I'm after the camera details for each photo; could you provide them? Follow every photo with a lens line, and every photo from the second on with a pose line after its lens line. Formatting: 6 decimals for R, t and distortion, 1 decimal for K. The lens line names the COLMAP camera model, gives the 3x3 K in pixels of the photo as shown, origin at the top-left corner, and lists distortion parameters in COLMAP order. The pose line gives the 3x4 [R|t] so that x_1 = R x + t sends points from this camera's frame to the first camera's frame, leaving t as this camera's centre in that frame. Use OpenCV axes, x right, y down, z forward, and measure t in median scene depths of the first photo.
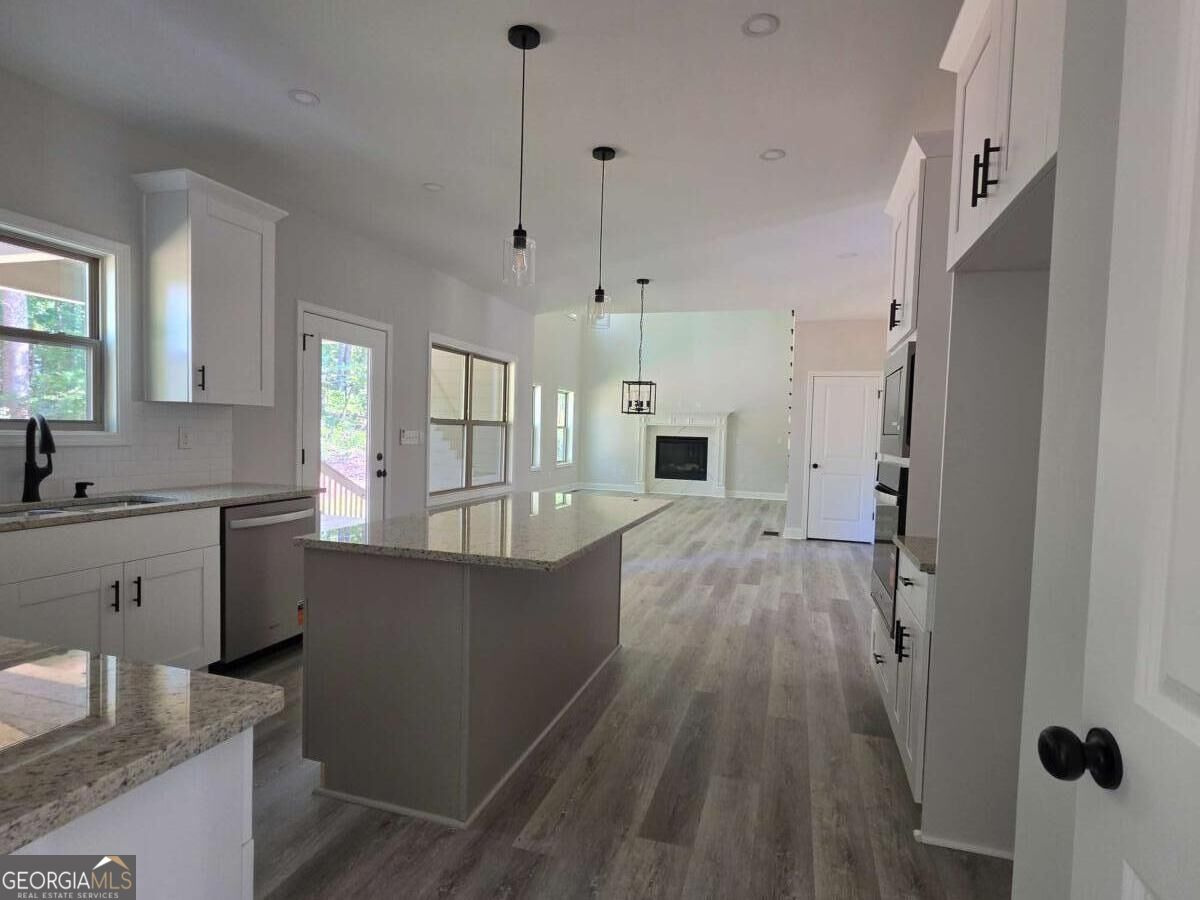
lens RADIAL K [[633.5, 0, 604.2], [0, 633.5, 457.1], [0, 0, 1]] dist [0.001336, 0.000944]
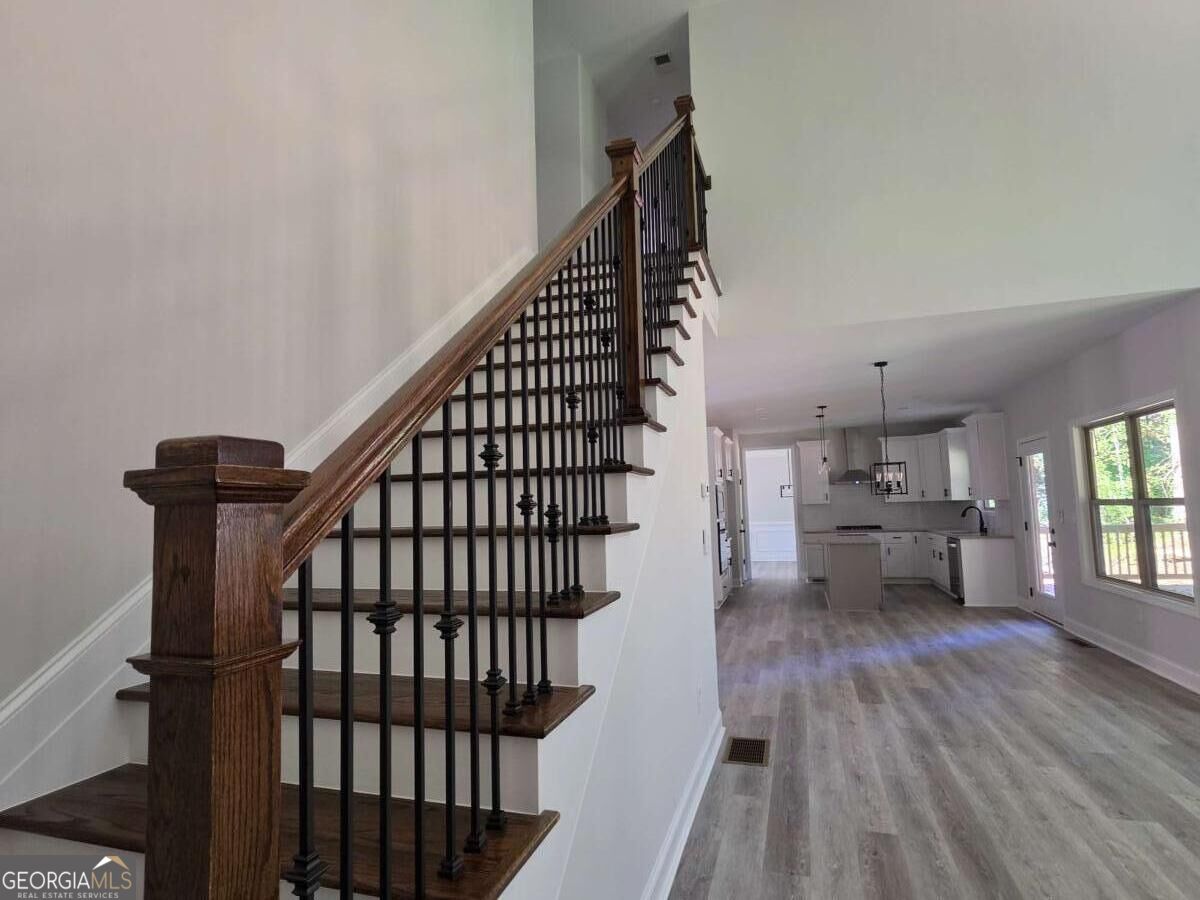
lens RADIAL K [[633.5, 0, 600.2], [0, 633.5, 450.8], [0, 0, 1]] dist [0.001336, 0.000944]
pose [[-0.999846, -0.014879, 0.009291, 0.691593], [-0.015300, 0.998772, -0.047112, -0.113274], [-0.008579, -0.047247, -0.998846, 2.894738]]
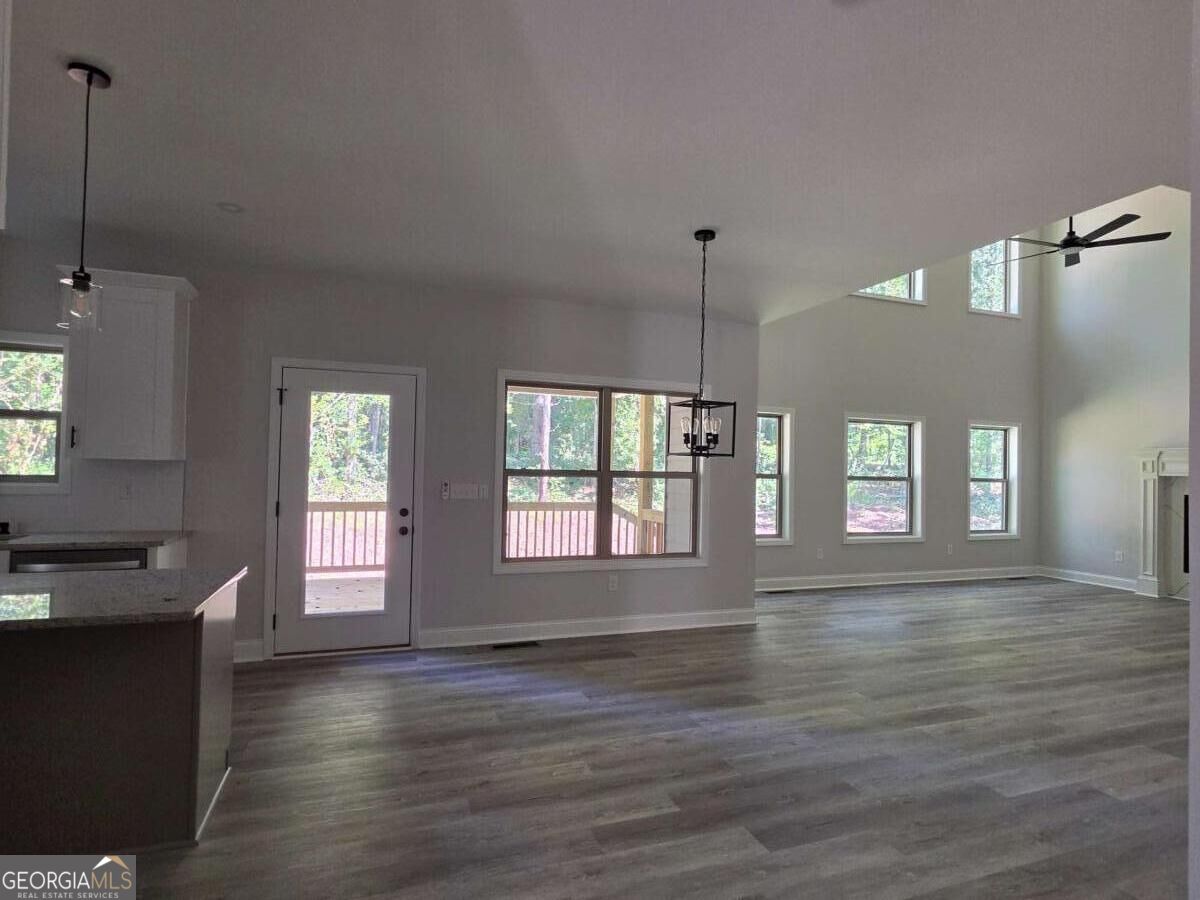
lens RADIAL K [[633.5, 0, 602.3], [0, 633.5, 452.5], [0, 0, 1]] dist [0.001336, 0.000944]
pose [[0.605953, -0.043632, -0.794303, 0.656000], [-0.033203, 0.996237, -0.080055, -0.027417], [0.794807, 0.074883, 0.602224, 0.810477]]
